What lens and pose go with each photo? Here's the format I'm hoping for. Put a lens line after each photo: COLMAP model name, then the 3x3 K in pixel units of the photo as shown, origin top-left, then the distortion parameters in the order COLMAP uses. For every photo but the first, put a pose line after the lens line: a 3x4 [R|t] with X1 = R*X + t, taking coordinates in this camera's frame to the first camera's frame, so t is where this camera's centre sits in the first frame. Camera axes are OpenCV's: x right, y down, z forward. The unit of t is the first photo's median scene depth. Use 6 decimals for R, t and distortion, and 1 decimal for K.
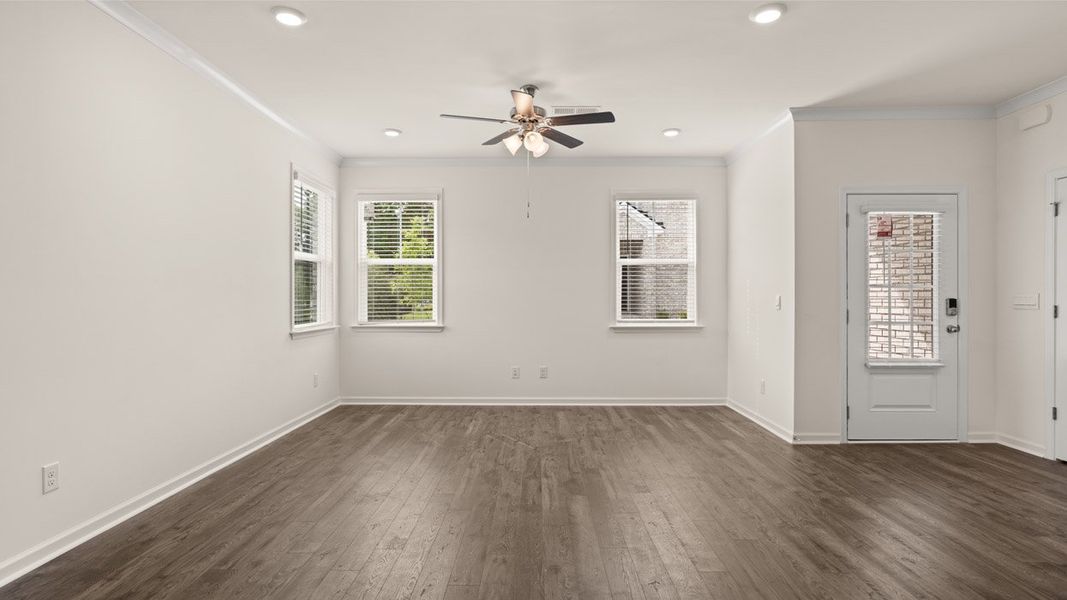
lens RADIAL K [[527.0, 0, 533.5], [0, 527.0, 300.0], [0, 0, 1]] dist [-0.004427, -0.000233]
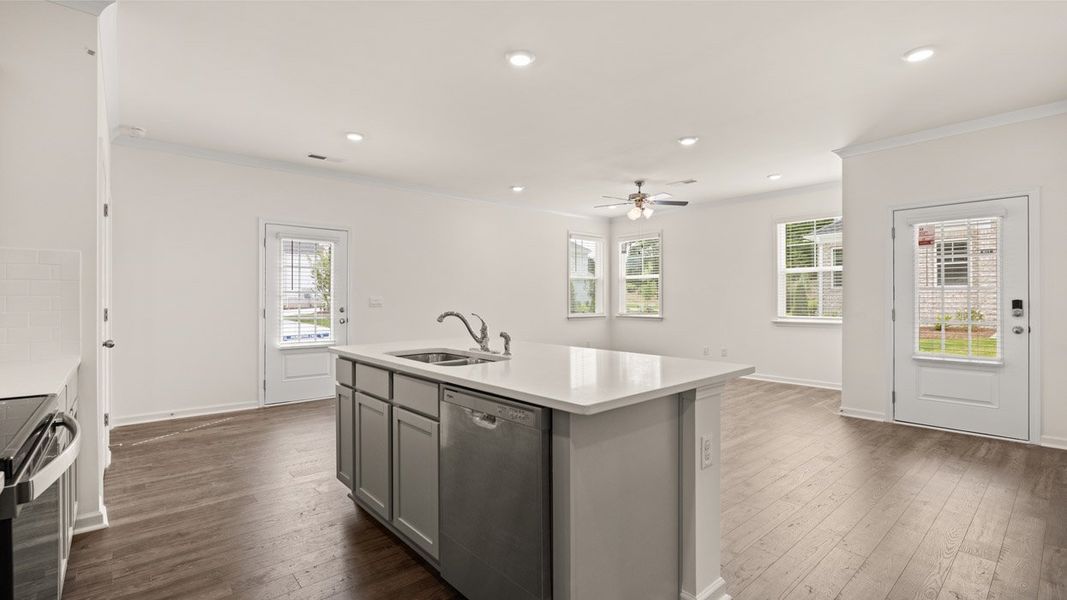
lens RADIAL K [[478.9, 0, 533.5], [0, 478.9, 300.0], [0, 0, 1]] dist [-0.001707, 0.000394]
pose [[0.665262, 0.000792, -0.746610, 0.791753], [-0.002183, 0.999997, -0.000884, 0.000771], [0.746607, 0.002218, 0.665262, -0.286634]]
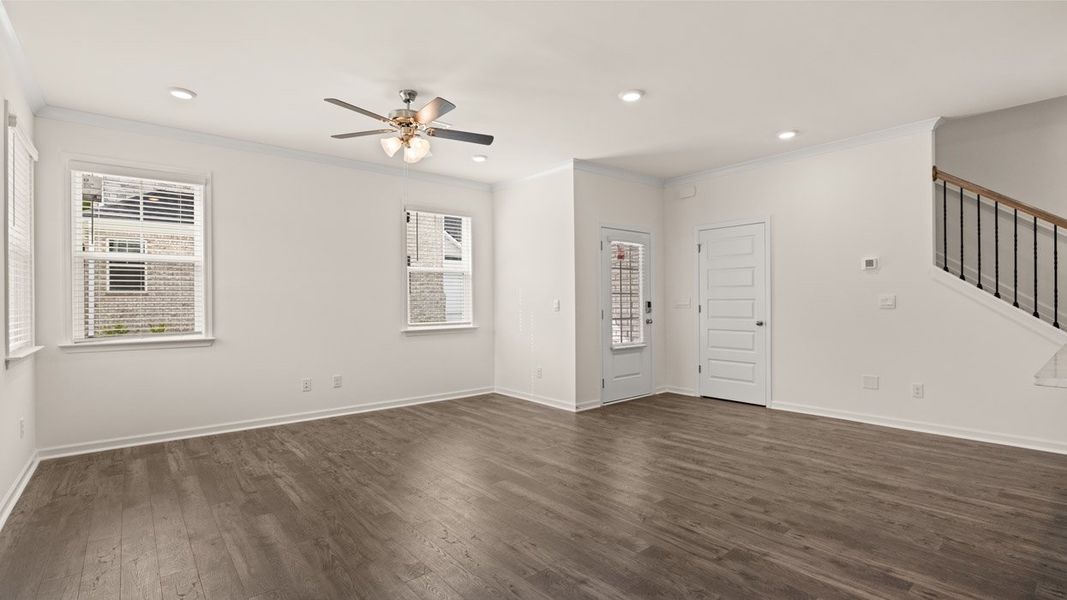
lens RADIAL K [[490.8, 0, 532.3], [0, 490.8, 303.1], [0, 0, 1]] dist [-0.004431, -0.000273]
pose [[0.763643, -0.006968, 0.645601, -0.354973], [0.010614, 0.999942, -0.001763, 0.000536], [-0.645551, 0.008199, 0.763673, 0.114719]]
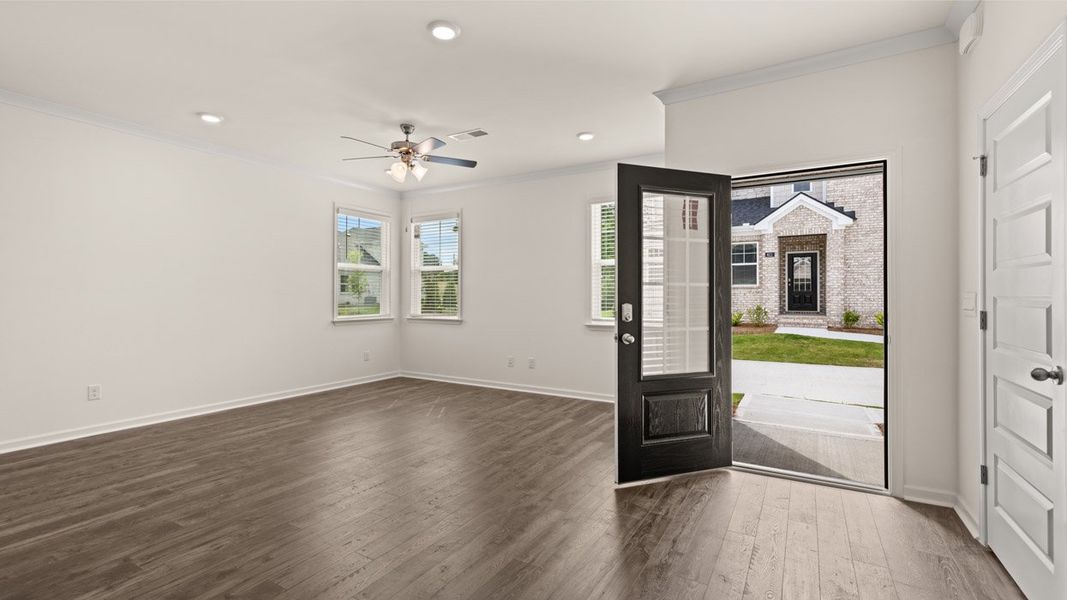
lens RADIAL K [[469.0, 0, 533.1], [0, 469.0, 295.9], [0, 0, 1]] dist [0.001017, 0.000440]
pose [[0.867074, 0.002108, -0.498174, 0.648604], [-0.004982, 0.999978, -0.004440, -0.002620], [0.498154, 0.006332, 0.867066, 0.165321]]
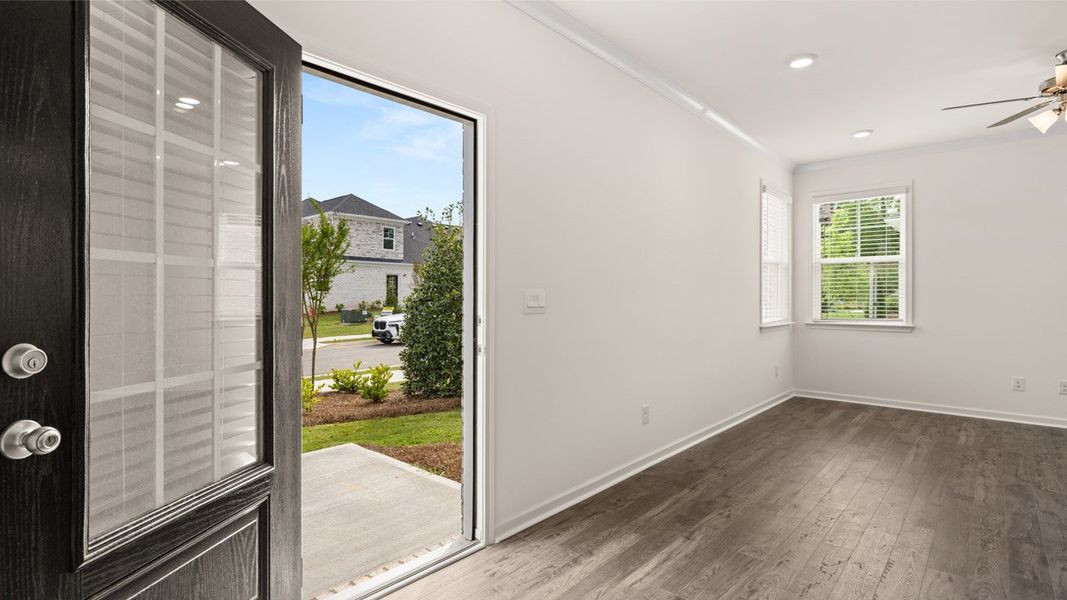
lens RADIAL K [[515.9, 0, 534.0], [0, 515.9, 298.5], [0, 0, 1]] dist [0.000149, 0.000770]
pose [[0.751372, 0.000805, -0.659879, -0.089702], [-0.001068, 0.999999, 0.000004, 0.001178], [0.659878, 0.000701, 0.751372, -0.173766]]
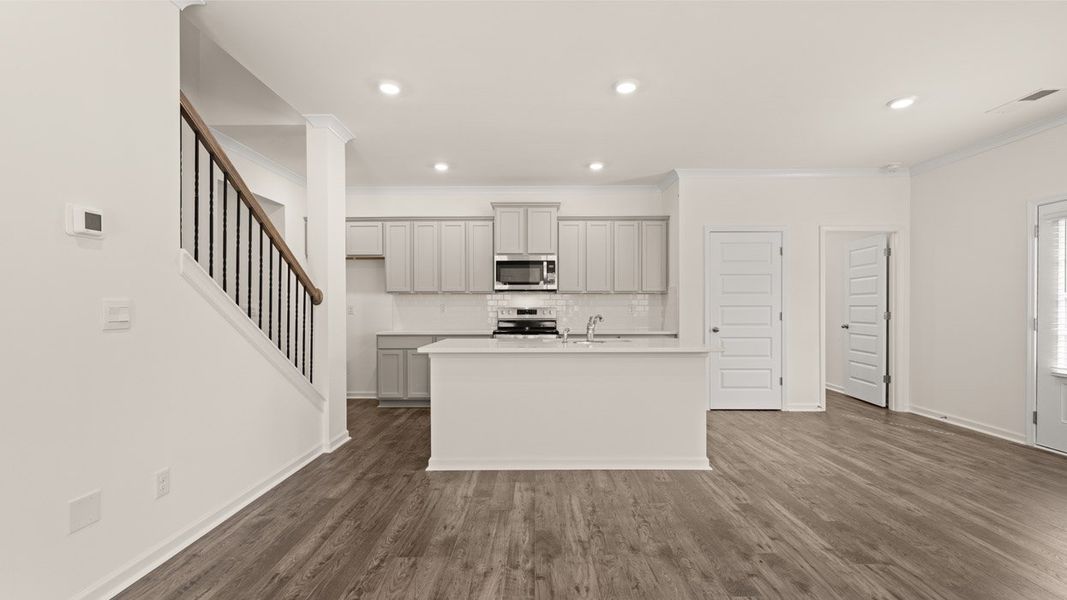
lens RADIAL K [[450.3, 0, 533.5], [0, 450.3, 300.0], [0, 0, 1]] dist [0.000013, 0.000061]
pose [[-0.999995, 0.001922, -0.002665, 0.434676], [0.001960, 0.999895, -0.014337, -0.001736], [0.002637, -0.014342, -0.999894, 0.804907]]
